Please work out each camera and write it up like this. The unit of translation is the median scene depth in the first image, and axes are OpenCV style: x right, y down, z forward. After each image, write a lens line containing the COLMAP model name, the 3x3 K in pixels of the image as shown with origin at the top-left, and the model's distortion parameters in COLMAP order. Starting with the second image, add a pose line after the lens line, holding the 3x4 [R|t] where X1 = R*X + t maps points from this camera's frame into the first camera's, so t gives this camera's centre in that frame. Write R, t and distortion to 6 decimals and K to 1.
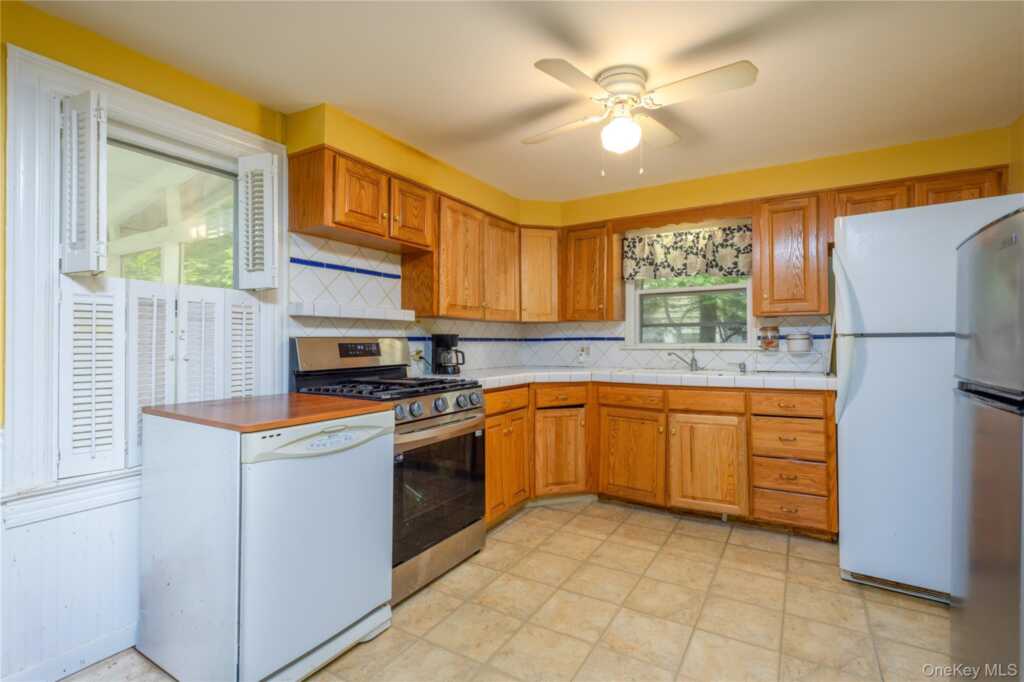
lens RADIAL K [[484.3, 0, 511.0], [0, 484.3, 337.3], [0, 0, 1]] dist [0.000260, -0.000051]
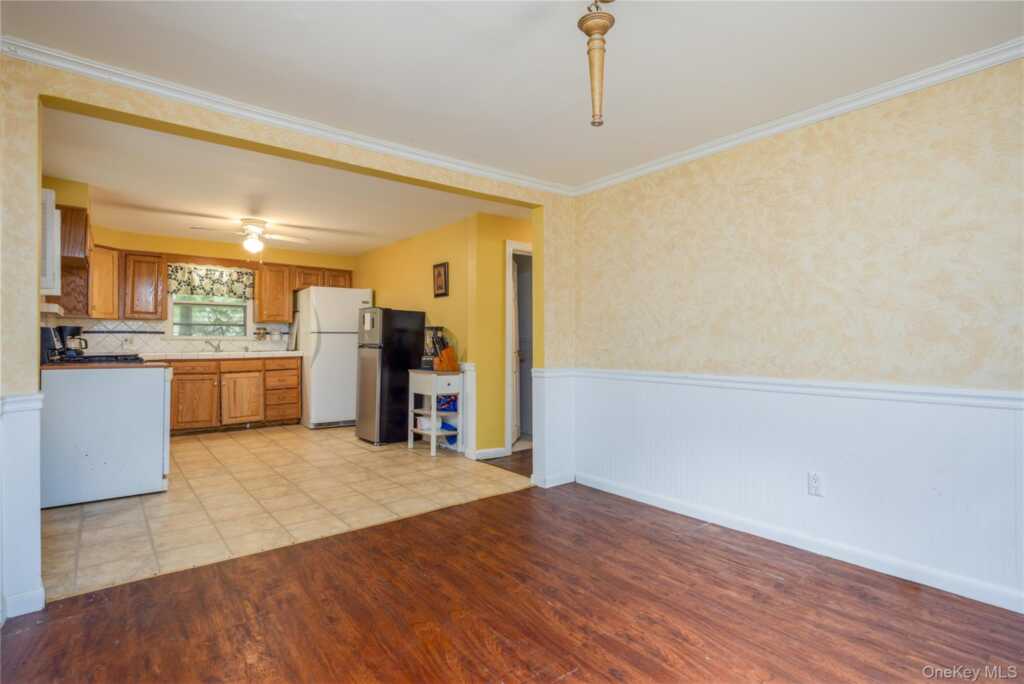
lens RADIAL K [[506.9, 0, 511.5], [0, 506.9, 339.4], [0, 0, 1]] dist [0.000718, 0.000031]
pose [[0.349346, 0.005575, 0.936977, -1.034216], [-0.012124, 0.999925, -0.001429, 0.016631], [-0.936915, -0.010860, 0.349387, -0.650401]]
